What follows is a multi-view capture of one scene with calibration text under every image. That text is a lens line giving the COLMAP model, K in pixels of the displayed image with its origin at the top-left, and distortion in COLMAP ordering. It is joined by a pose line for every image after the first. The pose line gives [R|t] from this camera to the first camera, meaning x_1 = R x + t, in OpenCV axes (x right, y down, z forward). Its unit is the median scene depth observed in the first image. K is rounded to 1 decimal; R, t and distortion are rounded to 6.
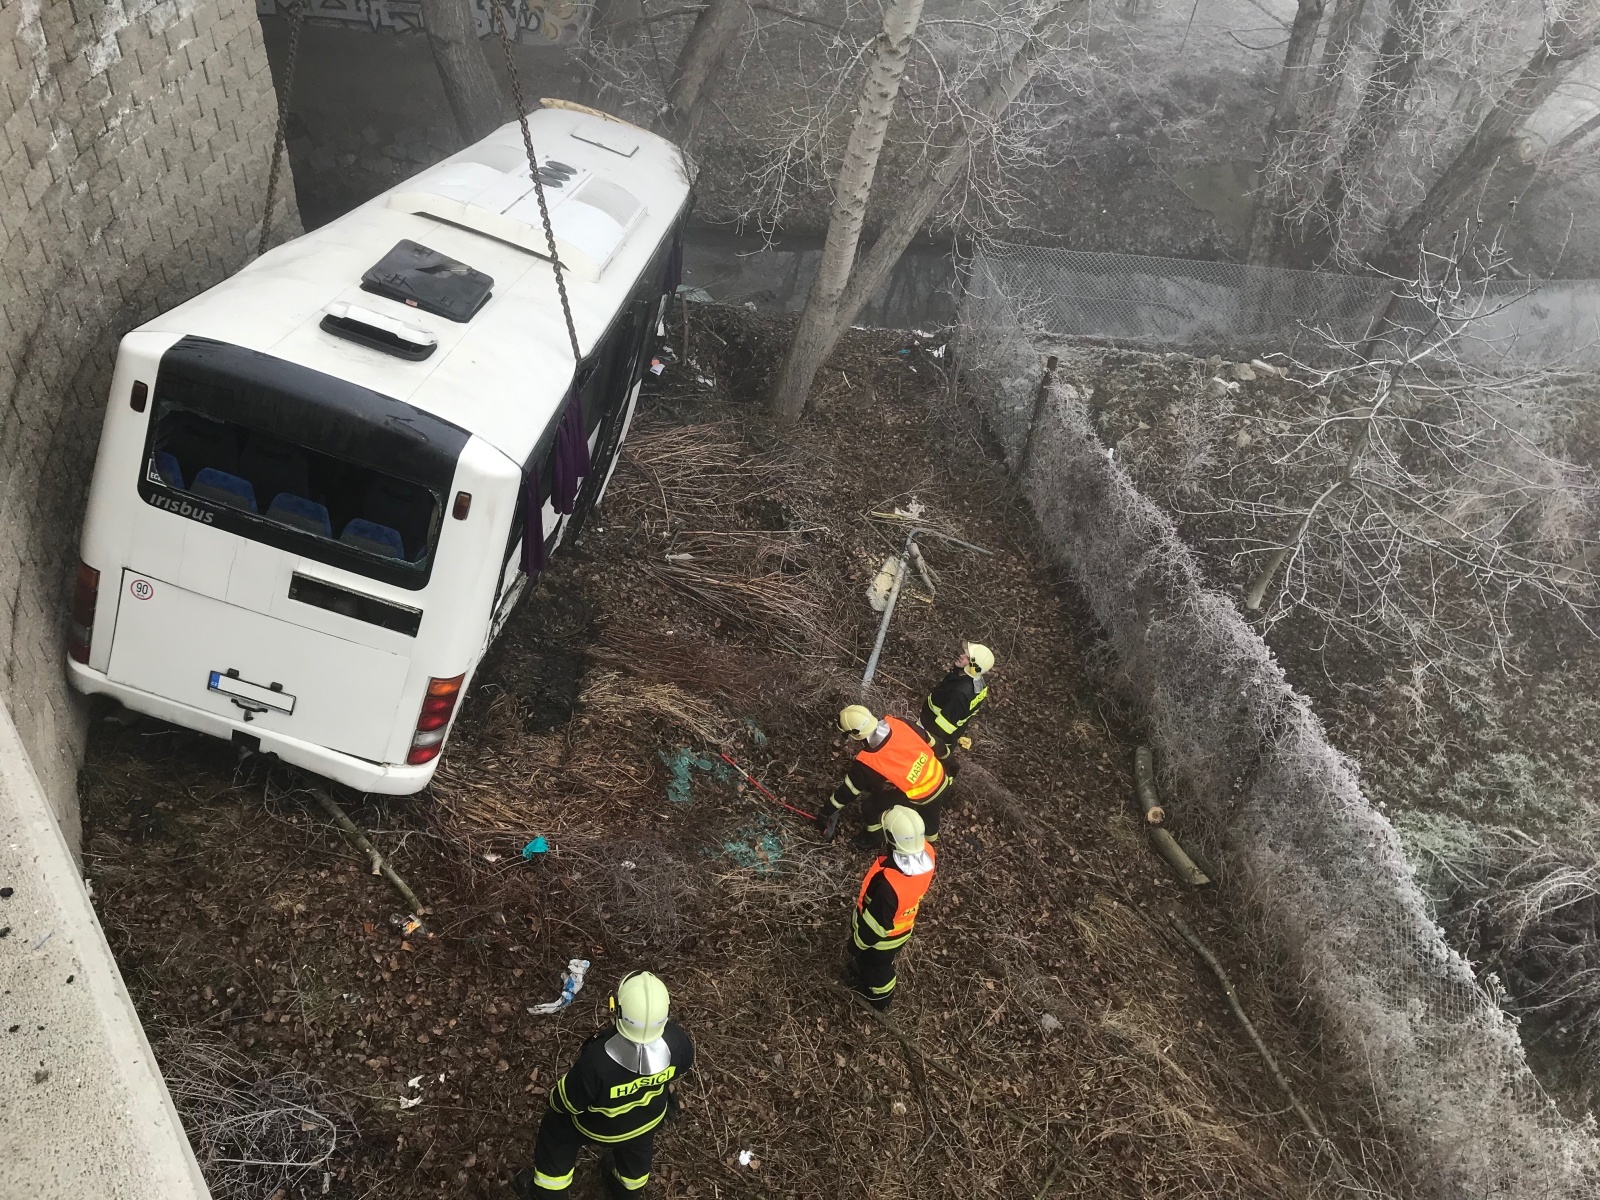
lens RADIAL K [[1292.3, 0, 800.0], [0, 1292.3, 600.0], [0, 0, 1]] dist [0.049195, -0.060173]
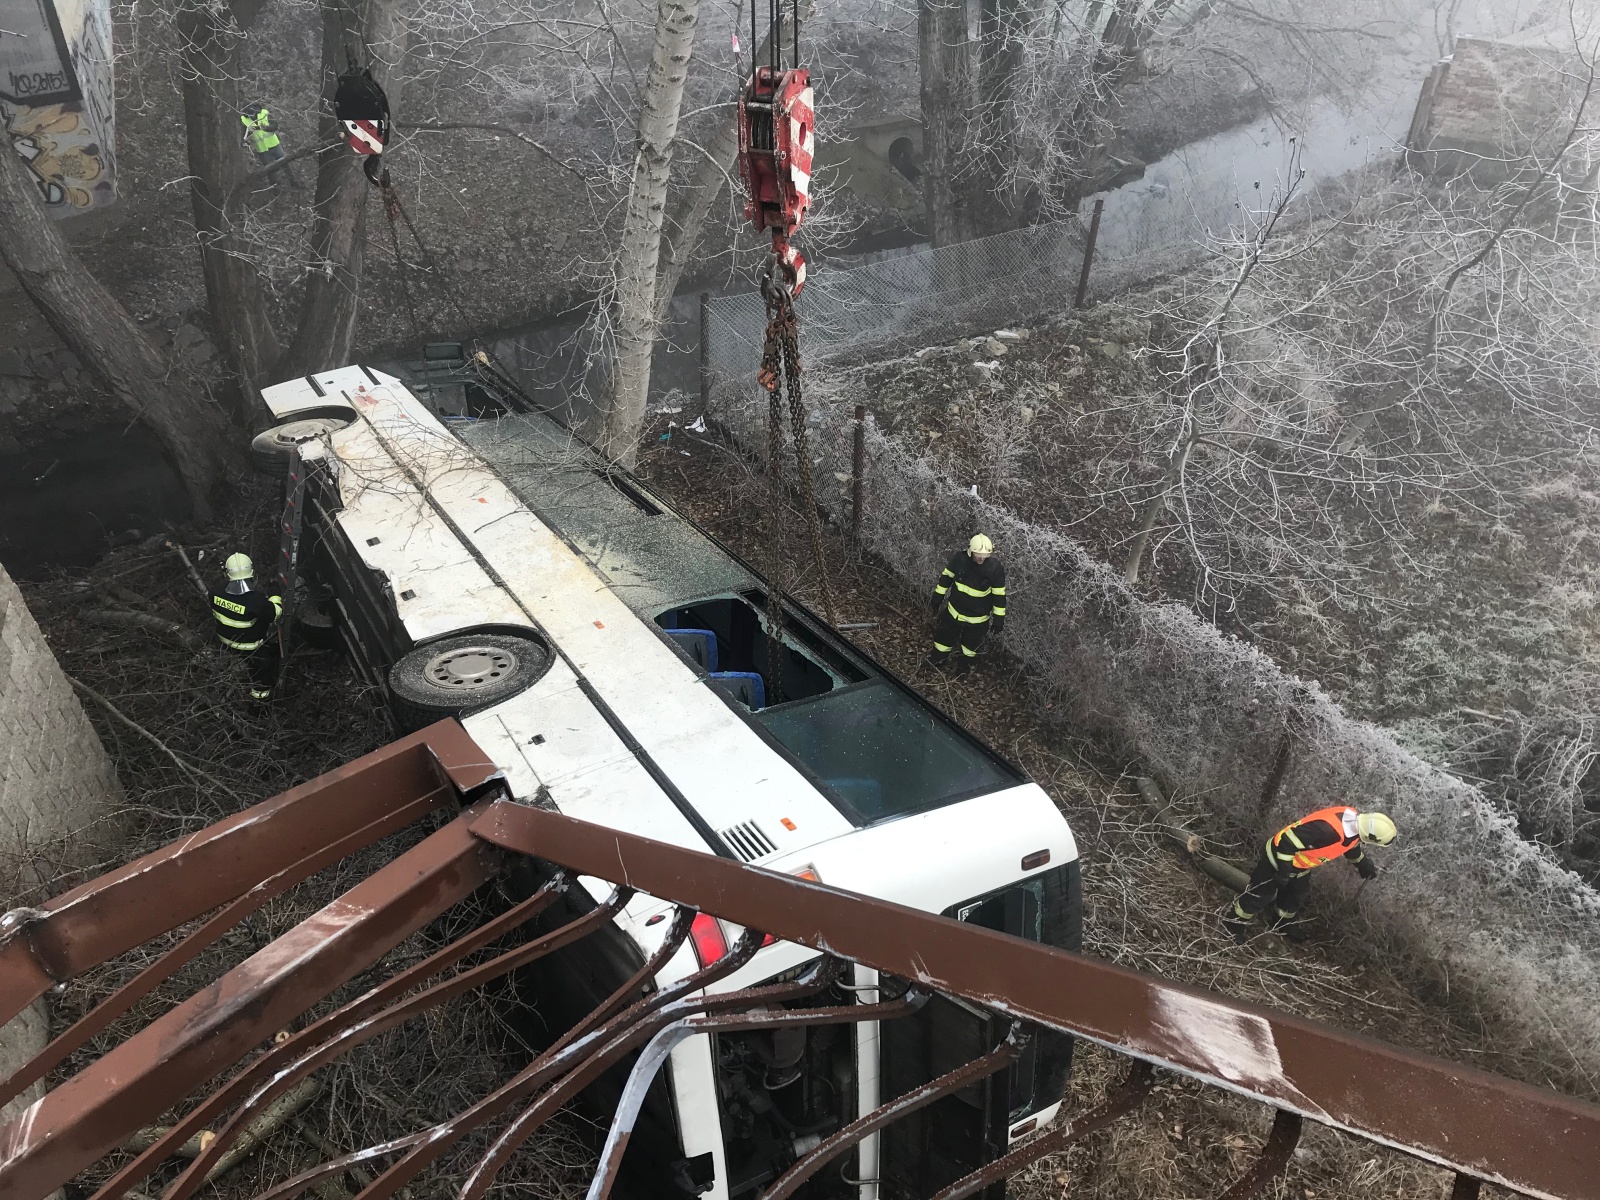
lens RADIAL K [[1278.2, 0, 800.0], [0, 1278.2, 600.0], [0, 0, 1]] dist [0.083299, -0.129242]
pose [[0.897508, -0.358016, 0.257495, -0.164673], [0.353766, 0.933119, 0.064325, -0.162216], [-0.263303, 0.033361, 0.964136, 0.147426]]
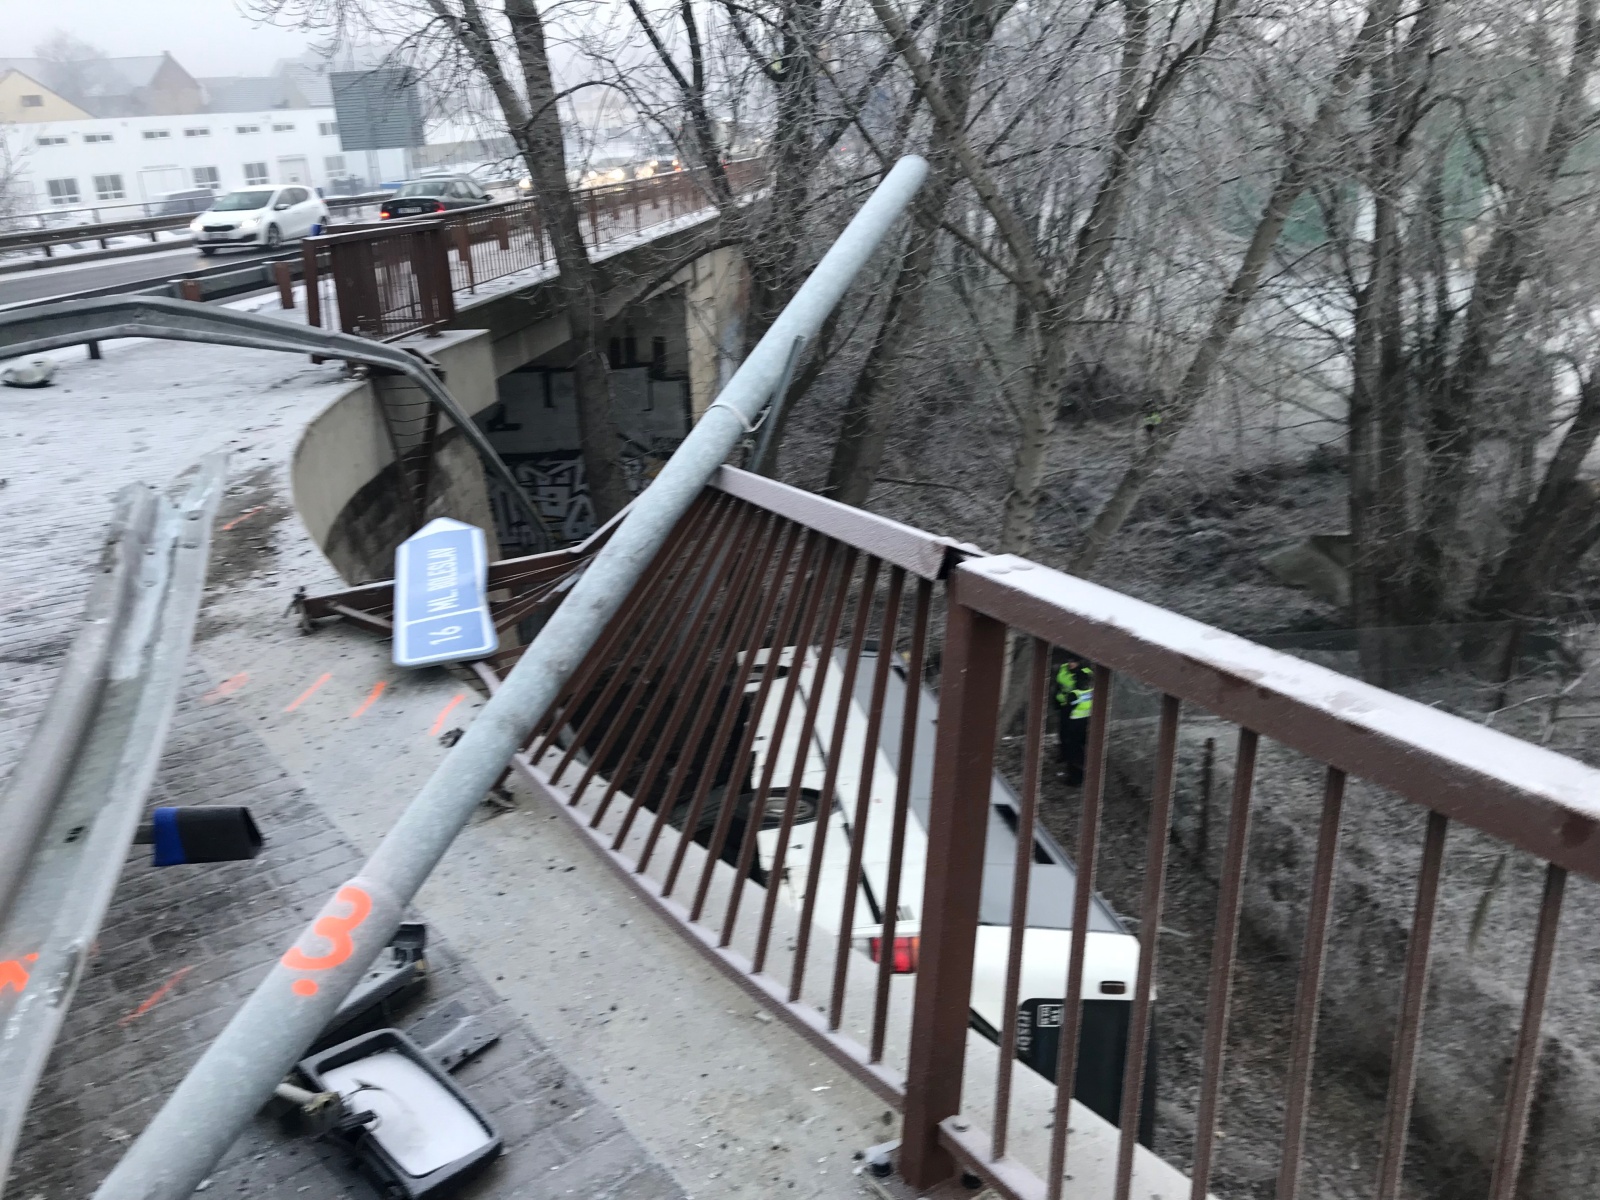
lens RADIAL K [[1306.3, 0, 800.0], [0, 1306.3, 600.0], [0, 0, 1]] dist [0.006723, 0.078642]
pose [[0.987157, -0.152334, -0.048125, -0.080521], [0.129004, 0.937799, -0.322322, 0.009862], [0.094232, 0.311974, 0.945406, -0.089977]]
